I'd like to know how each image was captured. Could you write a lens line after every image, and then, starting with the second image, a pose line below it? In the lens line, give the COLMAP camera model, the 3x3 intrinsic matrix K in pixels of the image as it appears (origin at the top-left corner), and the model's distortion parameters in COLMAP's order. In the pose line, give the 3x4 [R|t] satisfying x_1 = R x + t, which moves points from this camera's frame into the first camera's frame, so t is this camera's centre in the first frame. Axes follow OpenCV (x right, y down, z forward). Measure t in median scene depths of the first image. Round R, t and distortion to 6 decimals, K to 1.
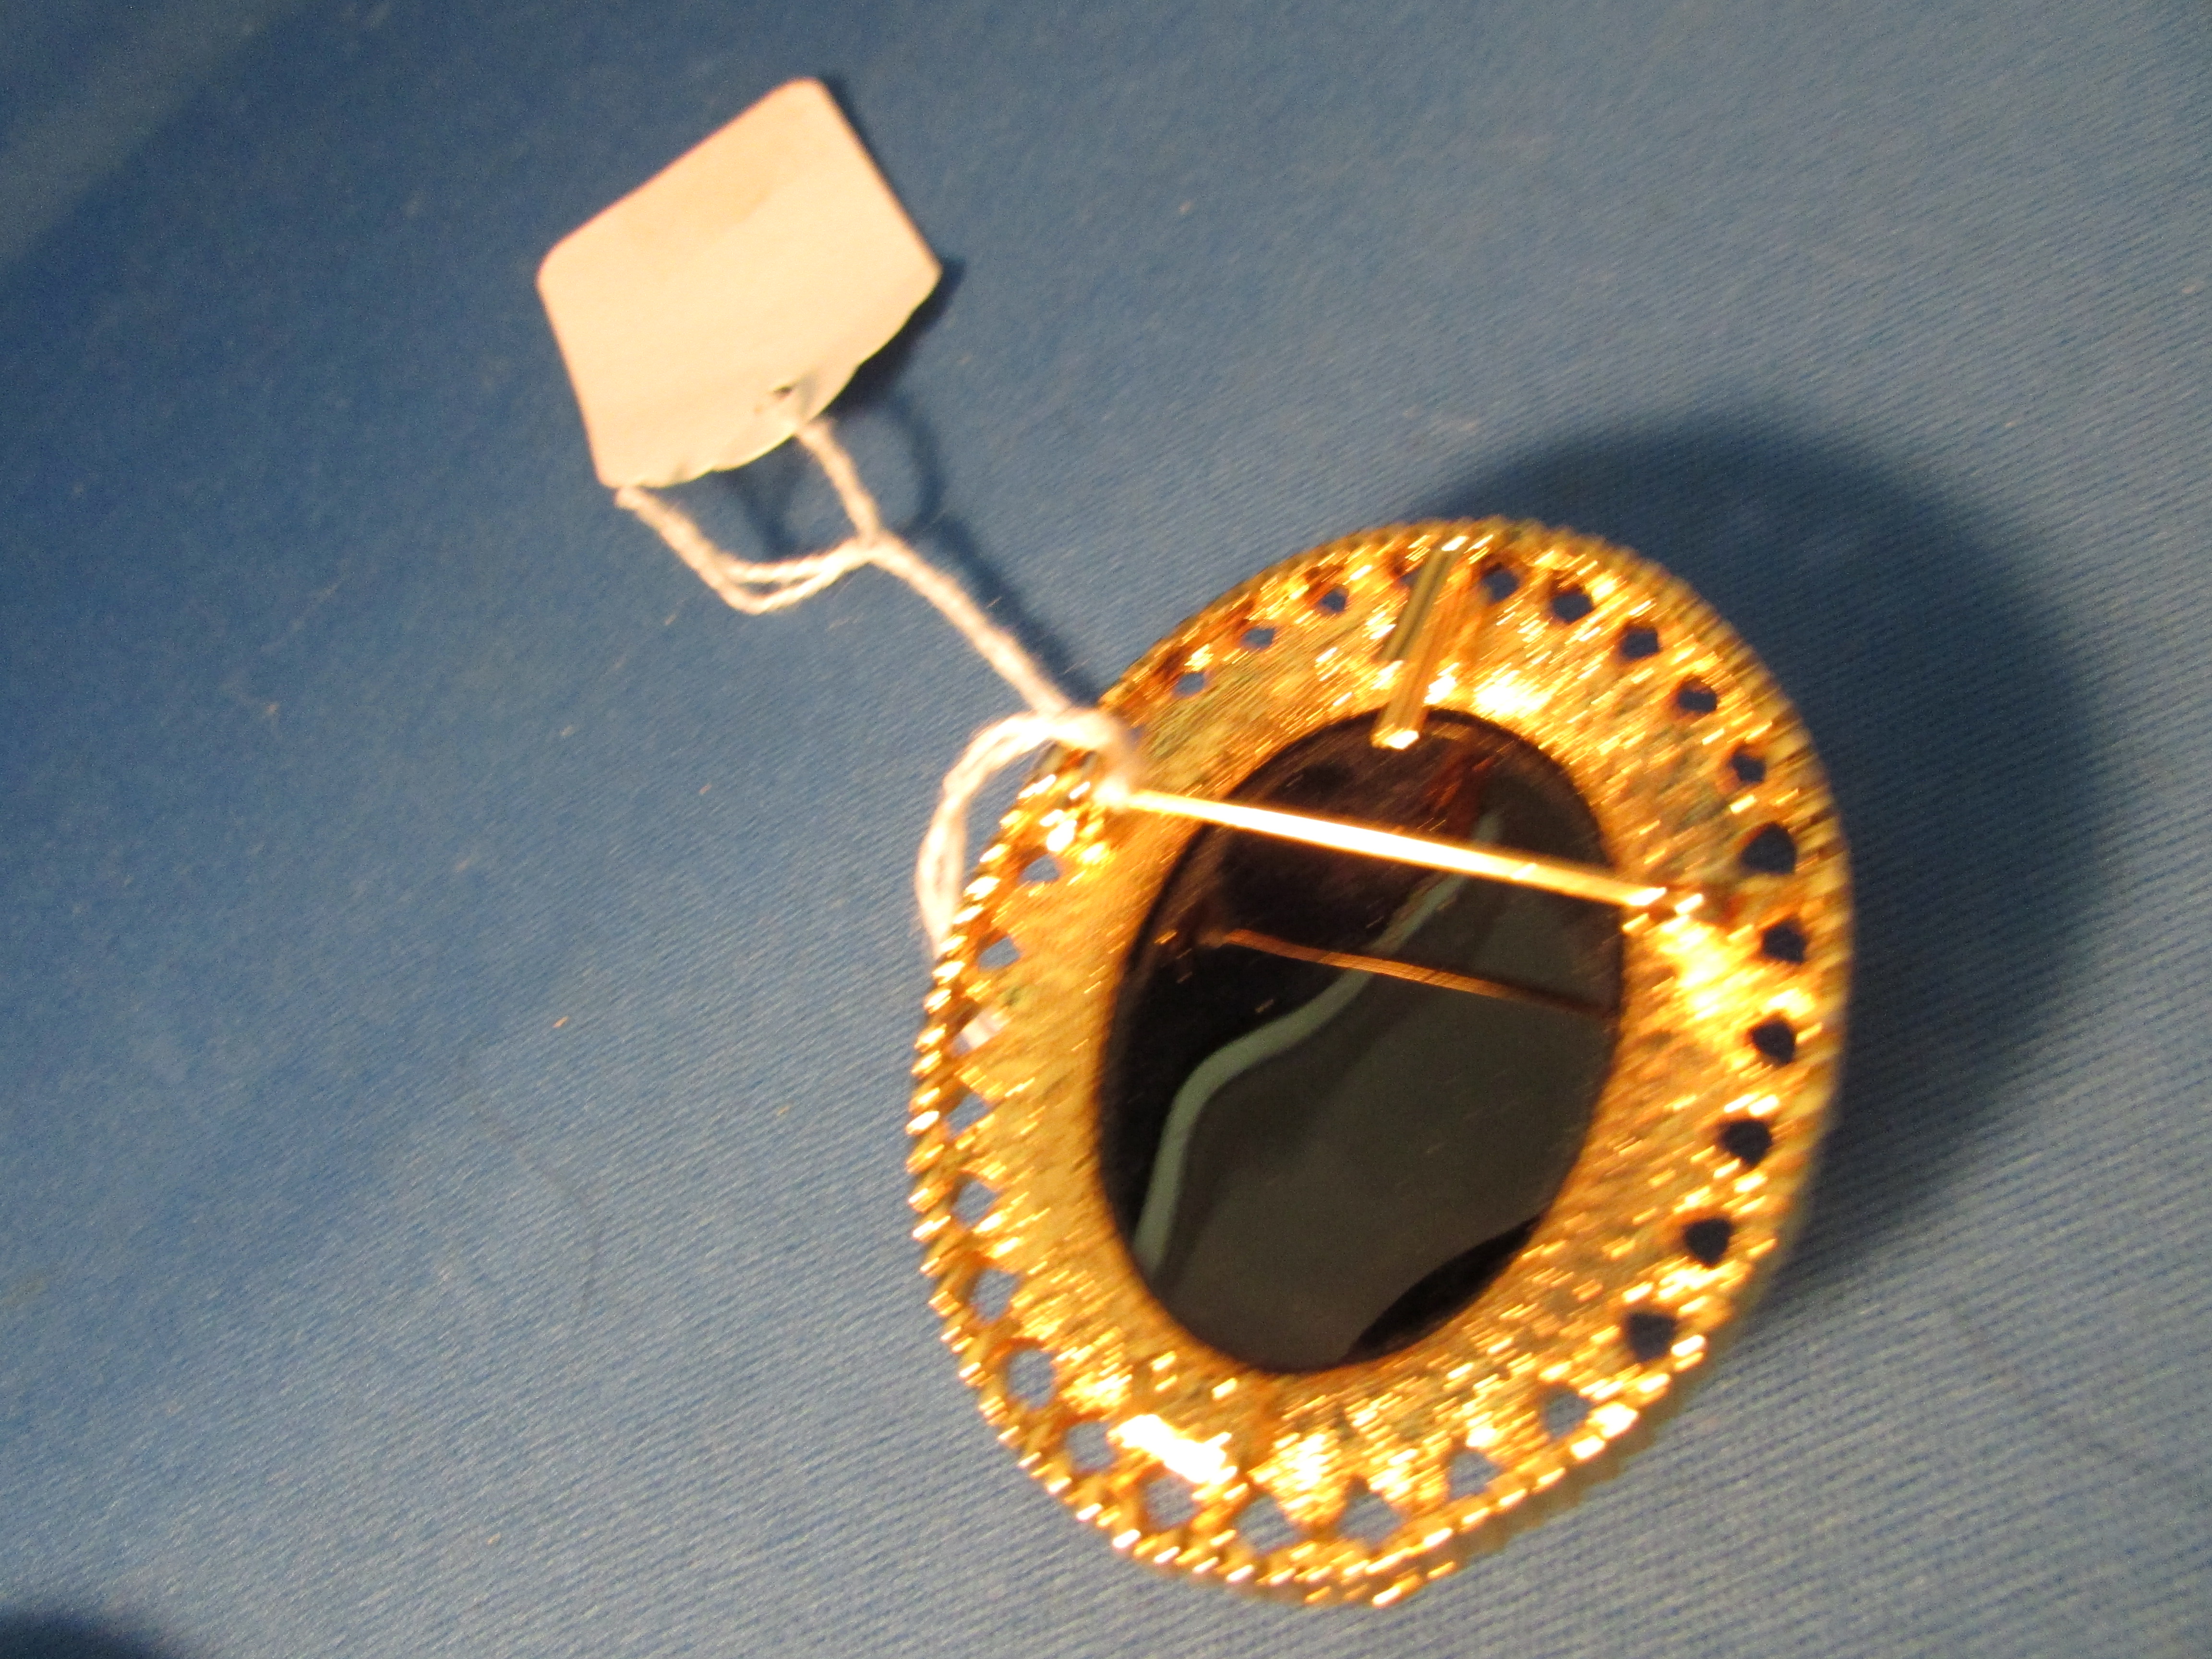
lens RADIAL K [[1565.6, 0, 1106.0], [0, 1565.6, 829.5], [0, 0, 1]] dist [0.037676, -0.000122]
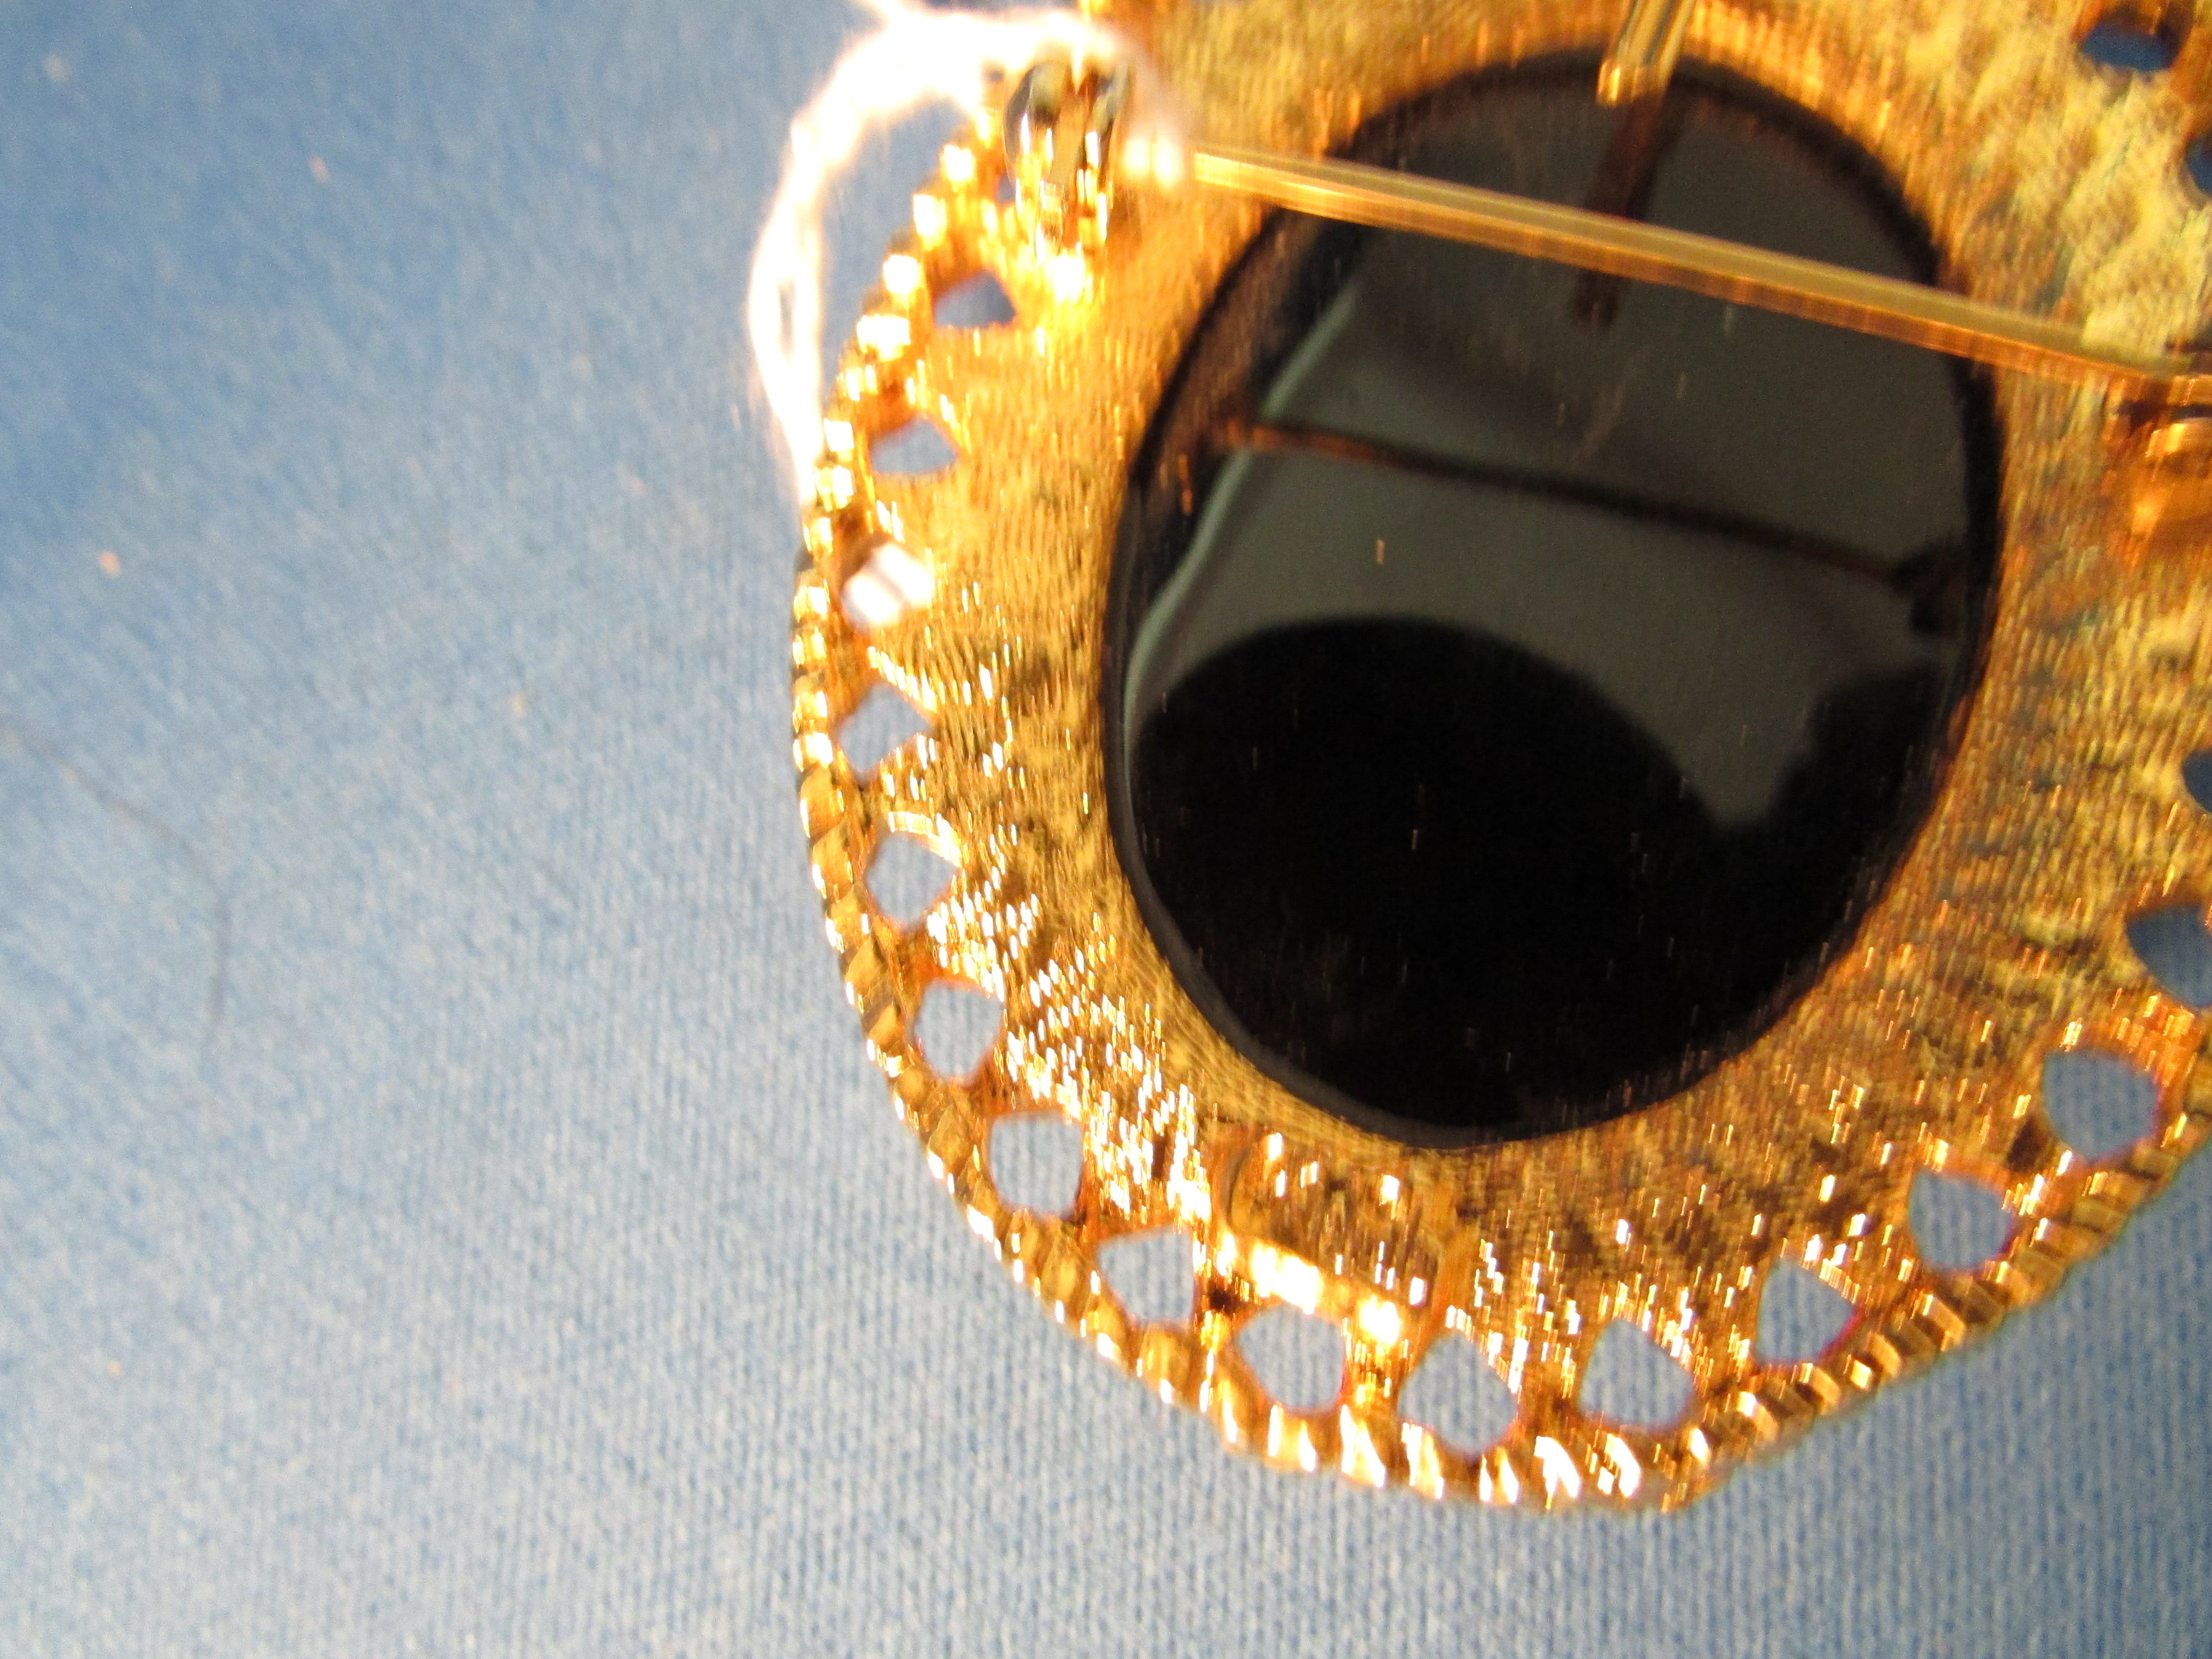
lens RADIAL K [[1597.4, 0, 1106.0], [0, 1597.4, 829.5], [0, 0, 1]] dist [-0.005248, -0.001123]
pose [[0.979109, -0.027187, 0.201511, -0.113940], [-0.033323, 0.956169, 0.290914, 0.035864], [-0.200588, -0.291552, 0.935287, 0.370948]]
